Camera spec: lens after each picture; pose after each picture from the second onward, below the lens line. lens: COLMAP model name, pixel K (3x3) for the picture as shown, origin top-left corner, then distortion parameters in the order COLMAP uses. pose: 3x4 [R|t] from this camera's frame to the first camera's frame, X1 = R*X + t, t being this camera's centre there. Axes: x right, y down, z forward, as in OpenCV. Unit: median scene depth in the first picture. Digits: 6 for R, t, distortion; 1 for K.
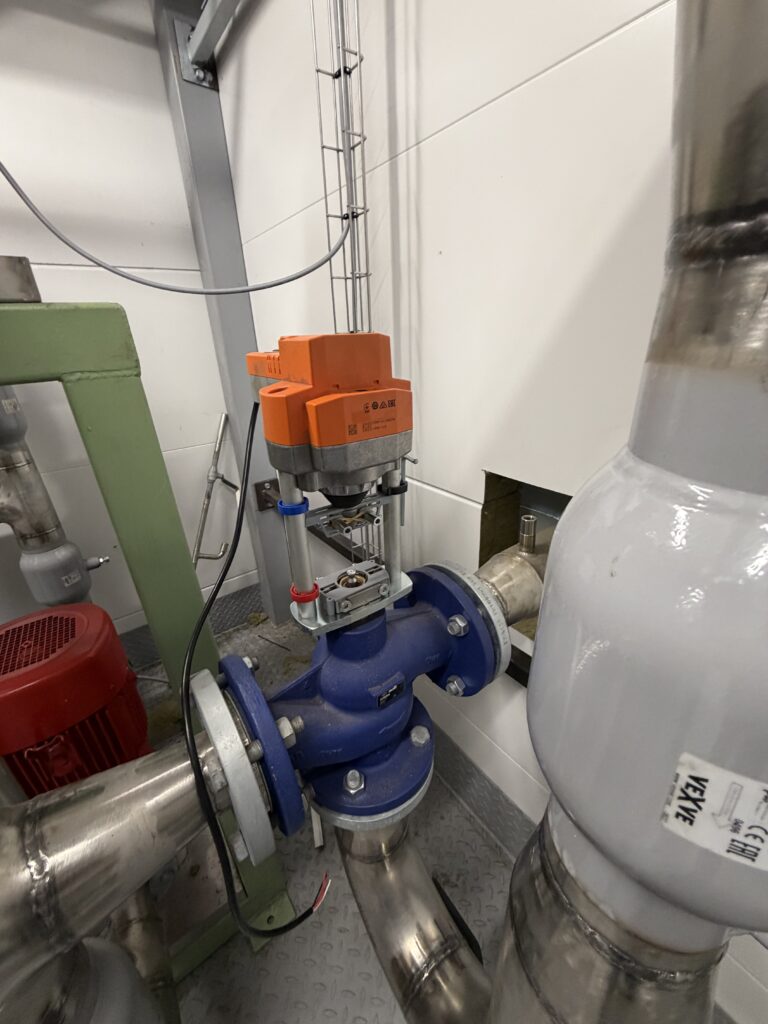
lens RADIAL K [[419.7, 0, 384.0], [0, 419.7, 512.0], [0, 0, 1]] dist [-0.001596, -0.000262]
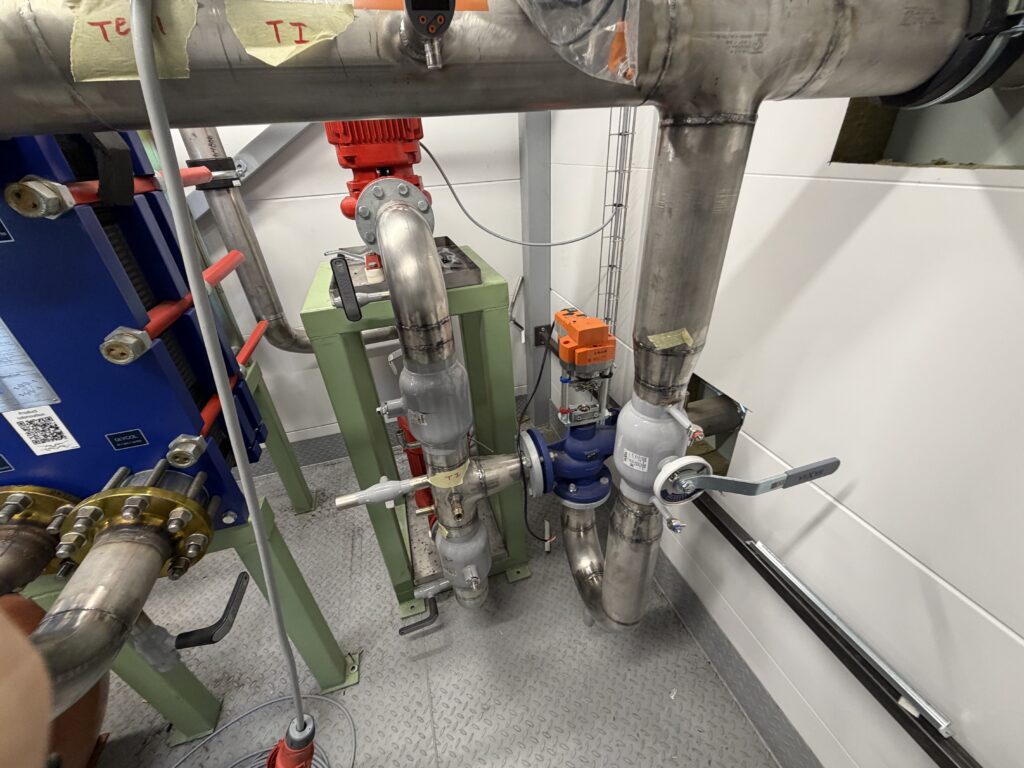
lens RADIAL K [[419.7, 0, 512.0], [0, 419.7, 384.0], [0, 0, 1]] dist [-0.001596, -0.000262]
pose [[0.945104, 0.165131, -0.281977, 0.196340], [-0.125915, 0.980318, 0.152060, -0.300093], [0.301537, -0.108207, 0.947294, -1.444600]]
